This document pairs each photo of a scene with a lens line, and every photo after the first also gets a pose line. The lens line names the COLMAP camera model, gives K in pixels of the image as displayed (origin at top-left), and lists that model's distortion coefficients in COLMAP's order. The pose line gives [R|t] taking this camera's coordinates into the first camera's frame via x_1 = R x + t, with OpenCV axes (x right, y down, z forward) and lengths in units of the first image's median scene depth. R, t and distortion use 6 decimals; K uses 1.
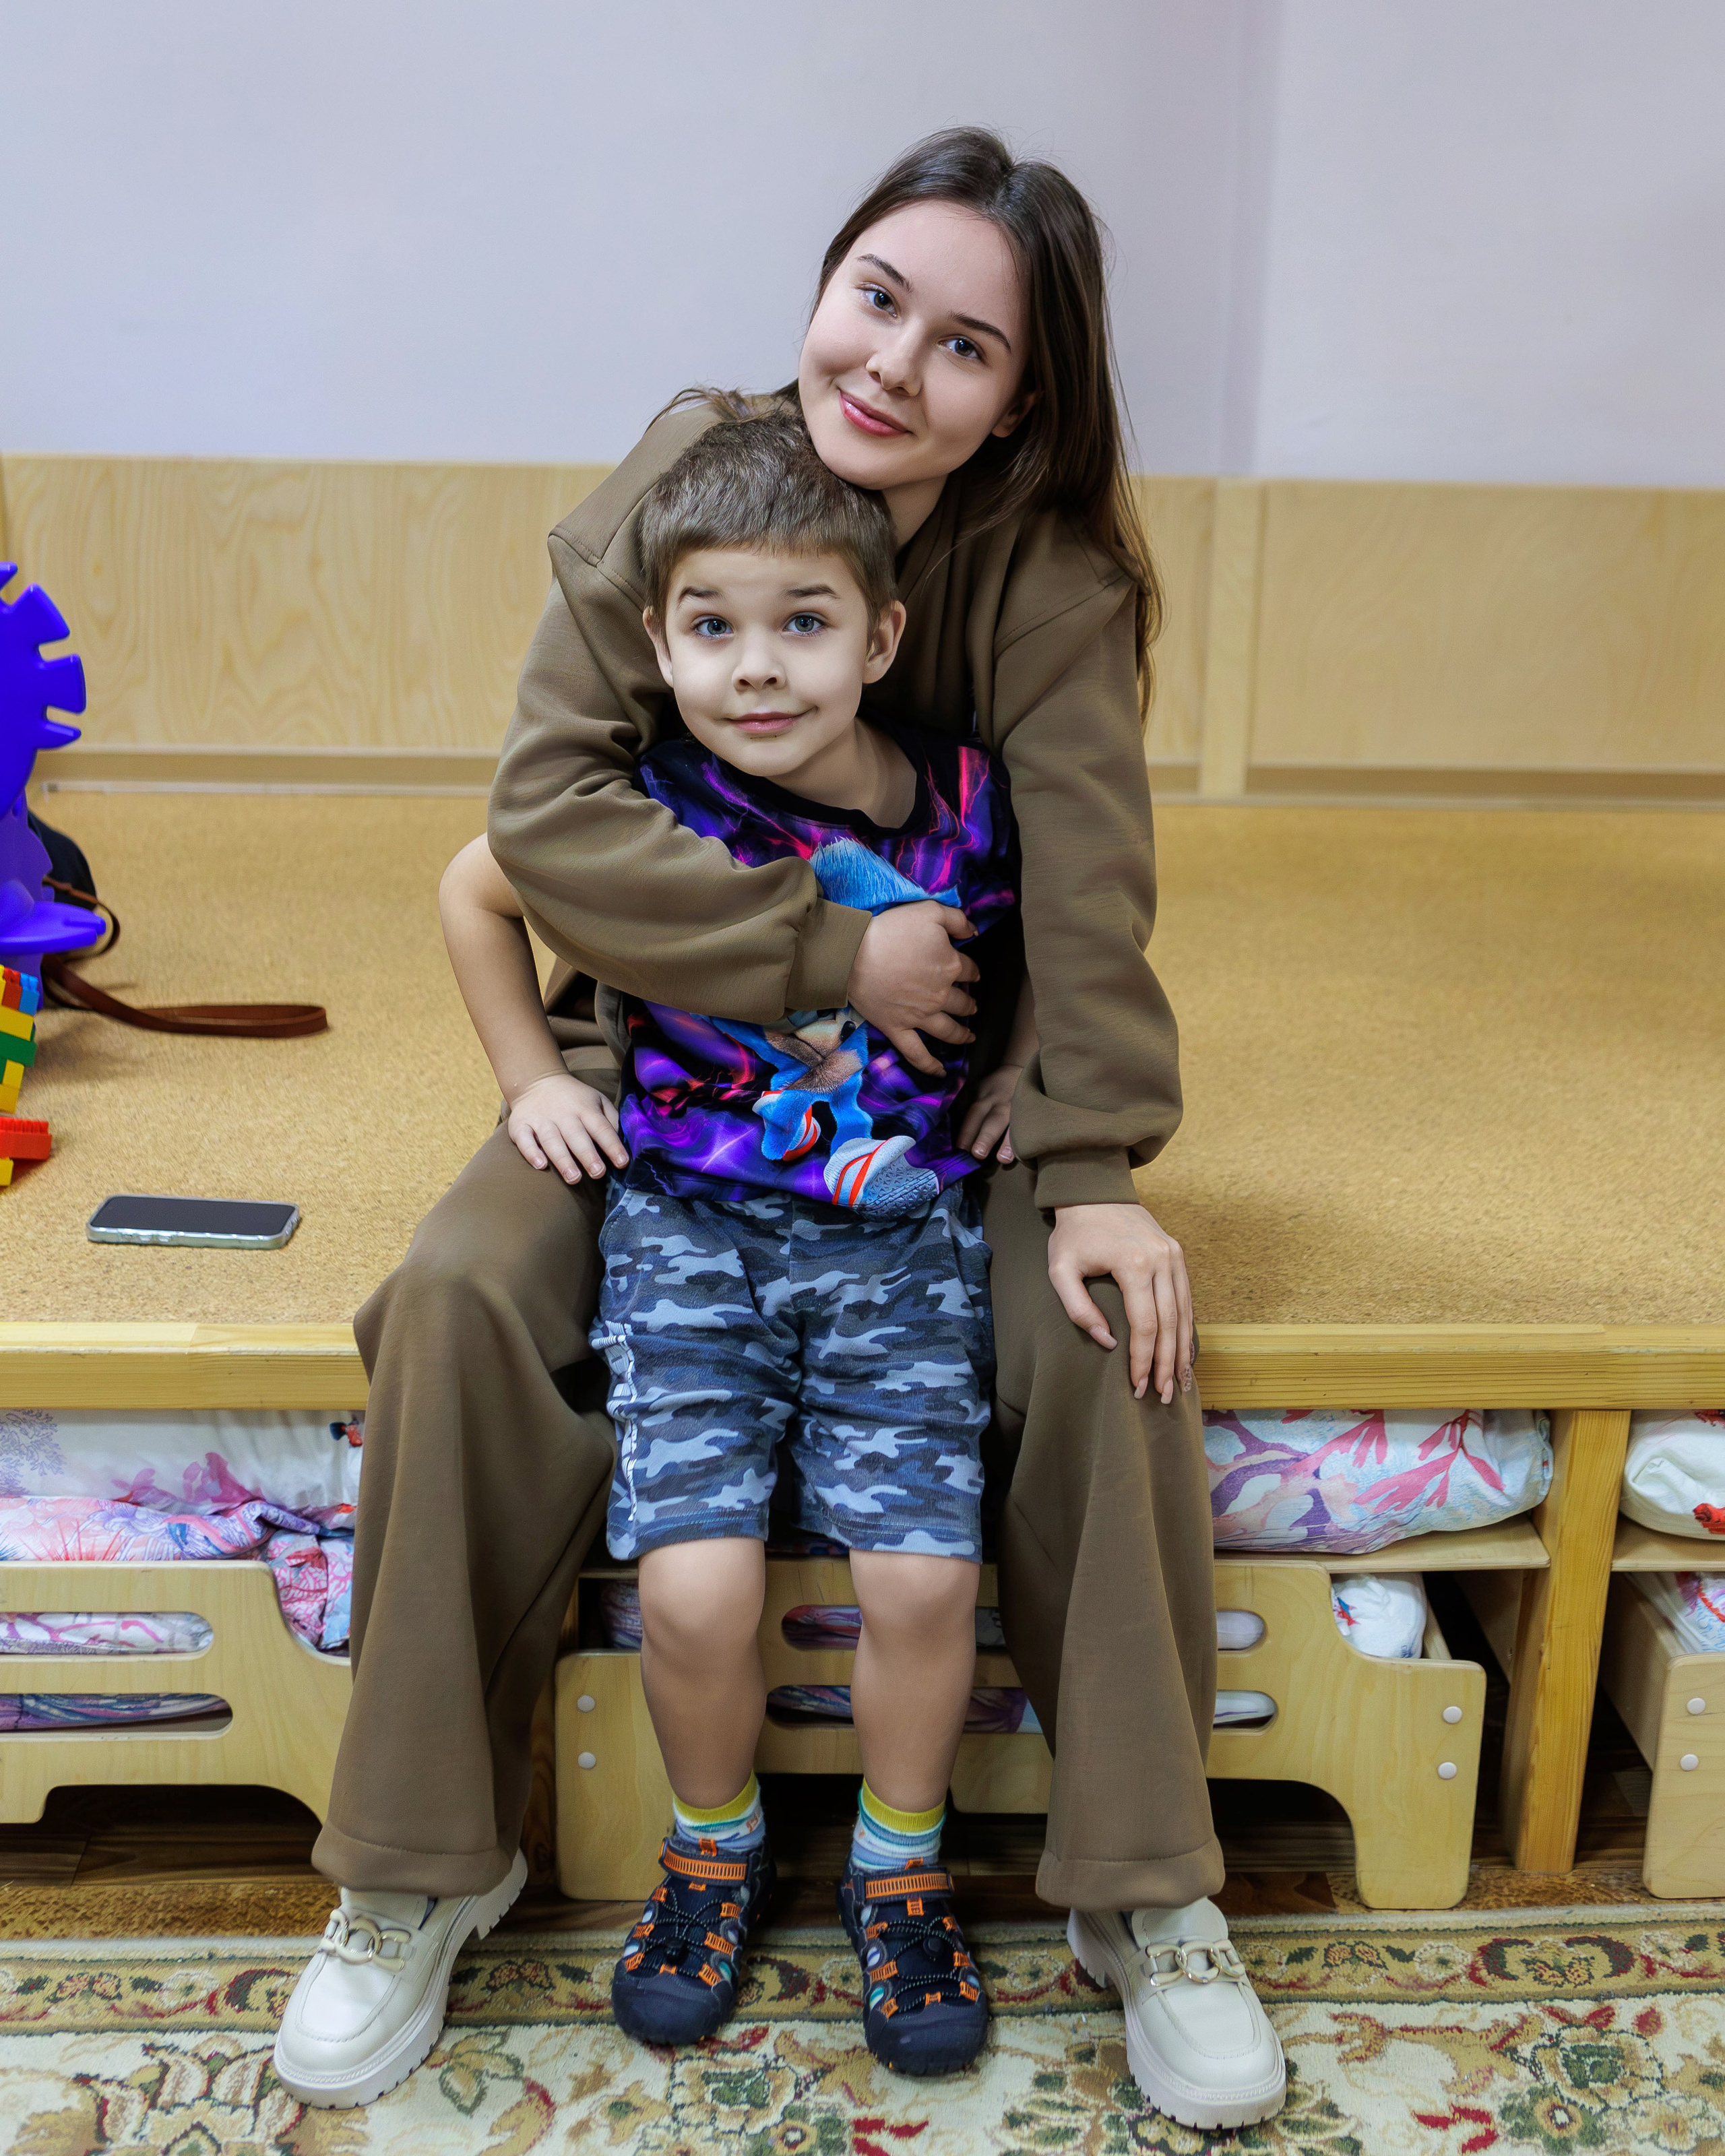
lens RADIAL K [[2901.6, 0, 904.6], [0, 2901.6, 940.9], [0, 0, 1]] dist [-0.030395, 0.040838]
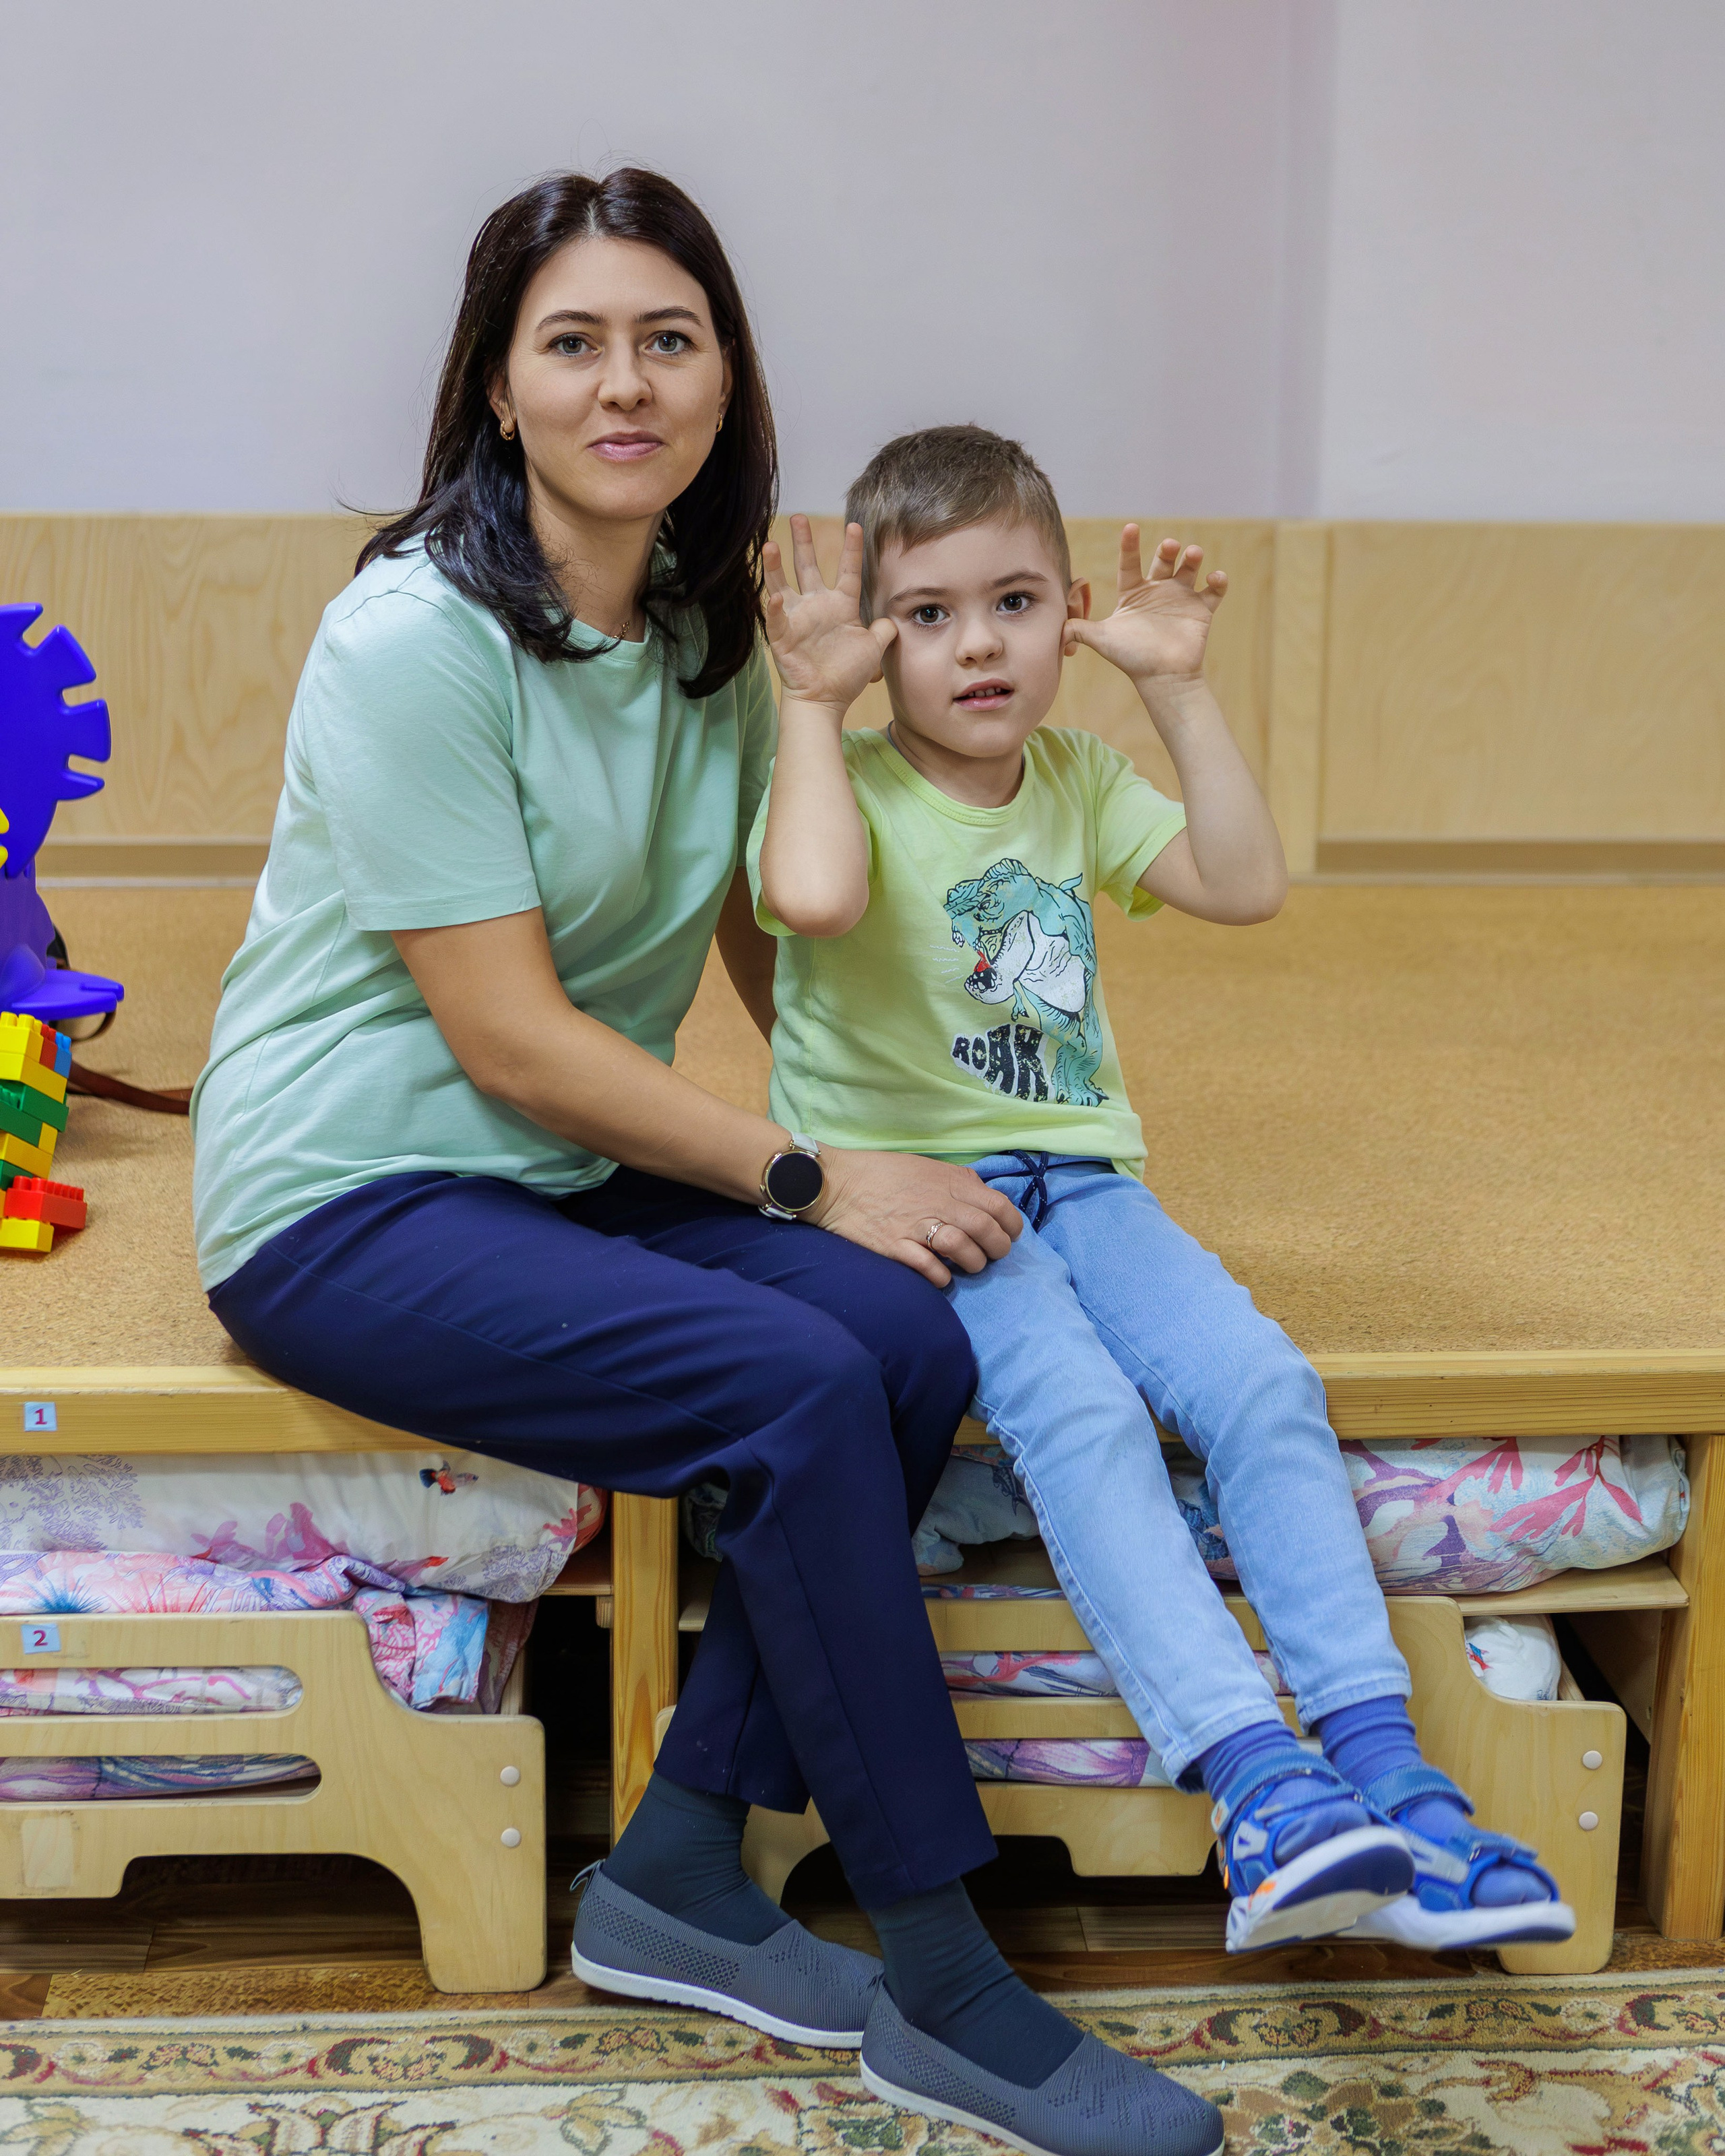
lens RADIAL K [[3692.0, 0, 851.7], [0, 3692.0, 944.6], [0, 0, 1]] dist [-0.065718, 0.149954]
pose [[0.999840, -0.016370, 0.007184, -0.060725], [0.016789, 0.997883, -0.062826, 0.071637], [-0.006140, 0.062937, 0.997999, -0.231506]]
